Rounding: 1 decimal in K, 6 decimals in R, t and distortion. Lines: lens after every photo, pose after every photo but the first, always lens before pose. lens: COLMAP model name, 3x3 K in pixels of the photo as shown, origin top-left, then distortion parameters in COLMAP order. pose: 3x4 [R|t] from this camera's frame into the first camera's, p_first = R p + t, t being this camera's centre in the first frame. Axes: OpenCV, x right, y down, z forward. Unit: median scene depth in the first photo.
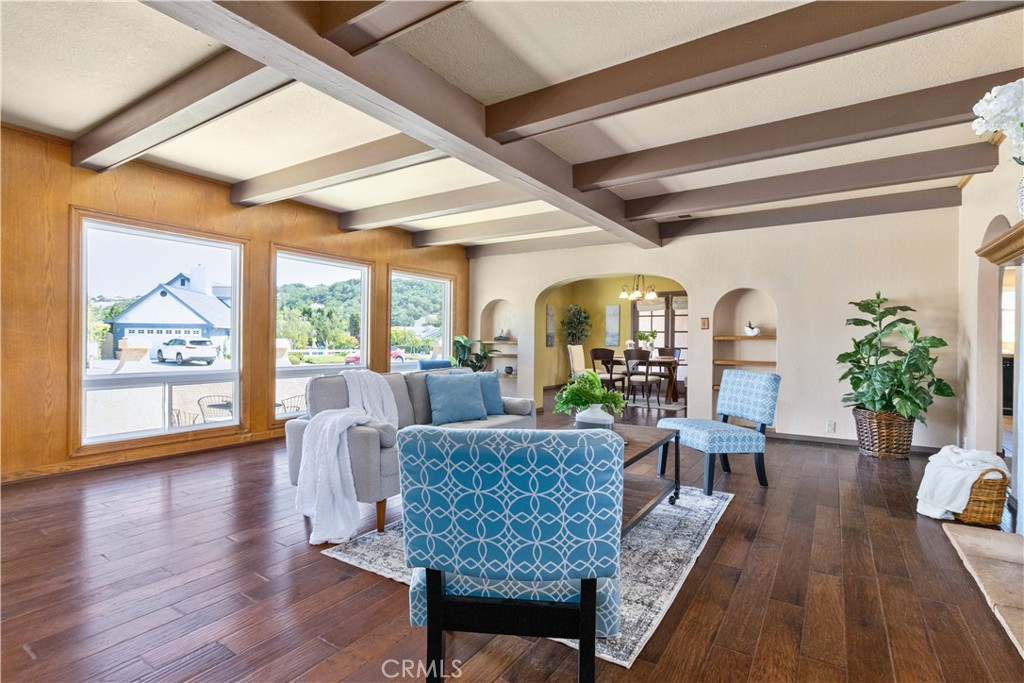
lens RADIAL K [[488.5, 0, 508.4], [0, 488.5, 343.5], [0, 0, 1]] dist [-0.001786, -0.000489]
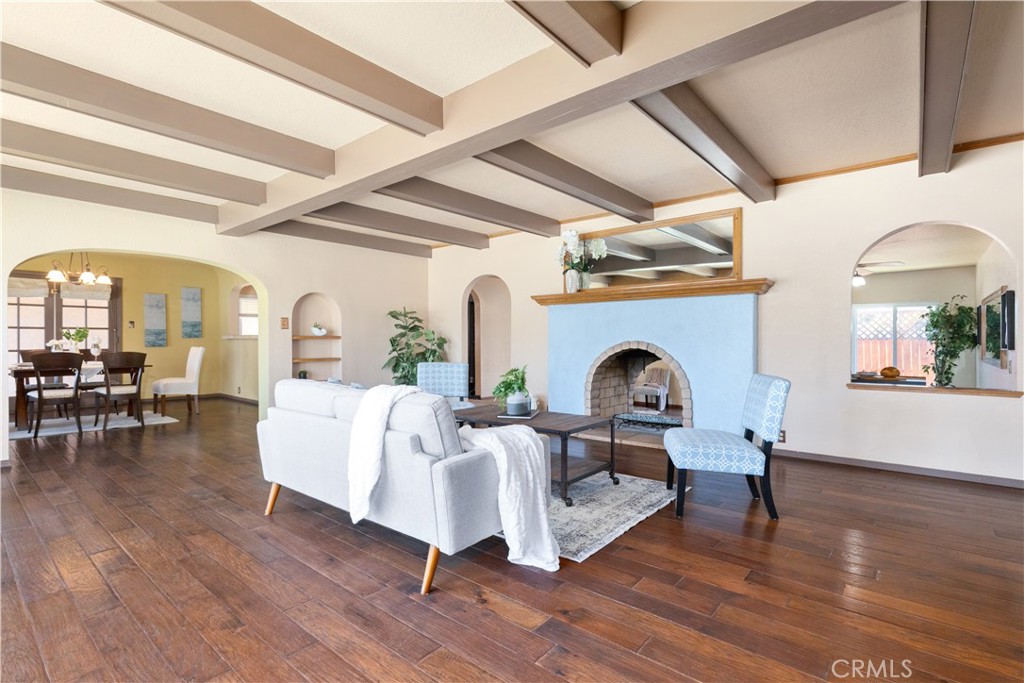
lens RADIAL K [[482.1, 0, 518.3], [0, 482.1, 340.4], [0, 0, 1]] dist [0.000449, -0.000358]
pose [[0.122870, -0.007875, 0.992392, -0.407056], [0.007875, 0.999945, 0.006960, -0.006364], [-0.992392, 0.006960, 0.122925, 0.302237]]
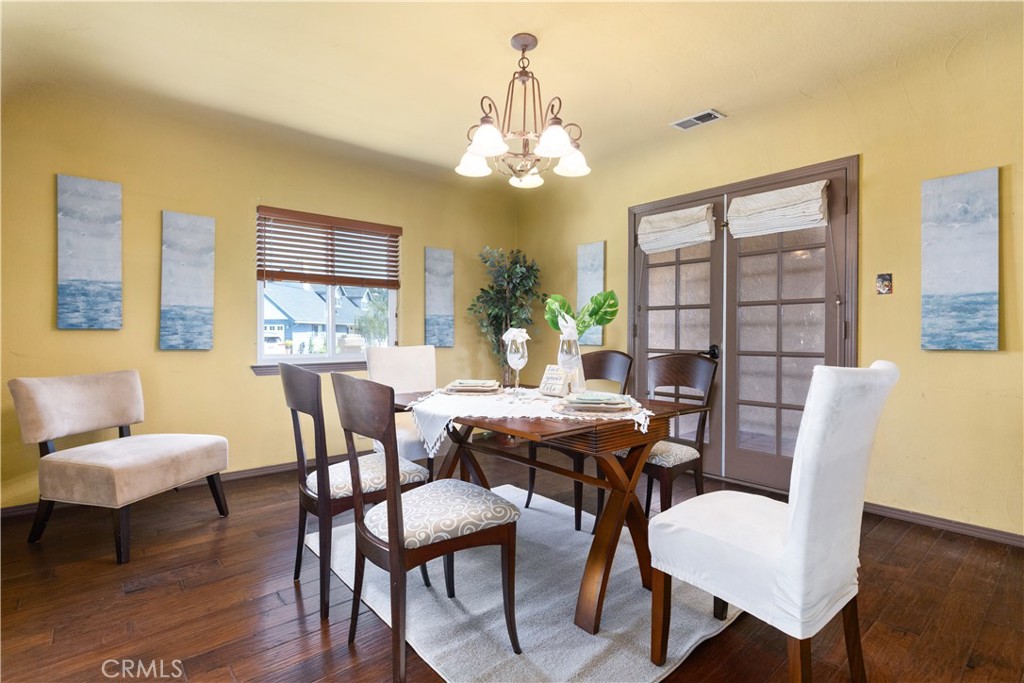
lens RADIAL K [[504.2, 0, 512.0], [0, 504.2, 341.5], [0, 0, 1]] dist [-0.000281, -0.000130]
pose [[0.953506, 0.001192, -0.301371, 0.398619], [-0.000297, 0.999995, 0.003014, 0.001278], [0.301373, -0.002785, 0.953502, 0.838997]]
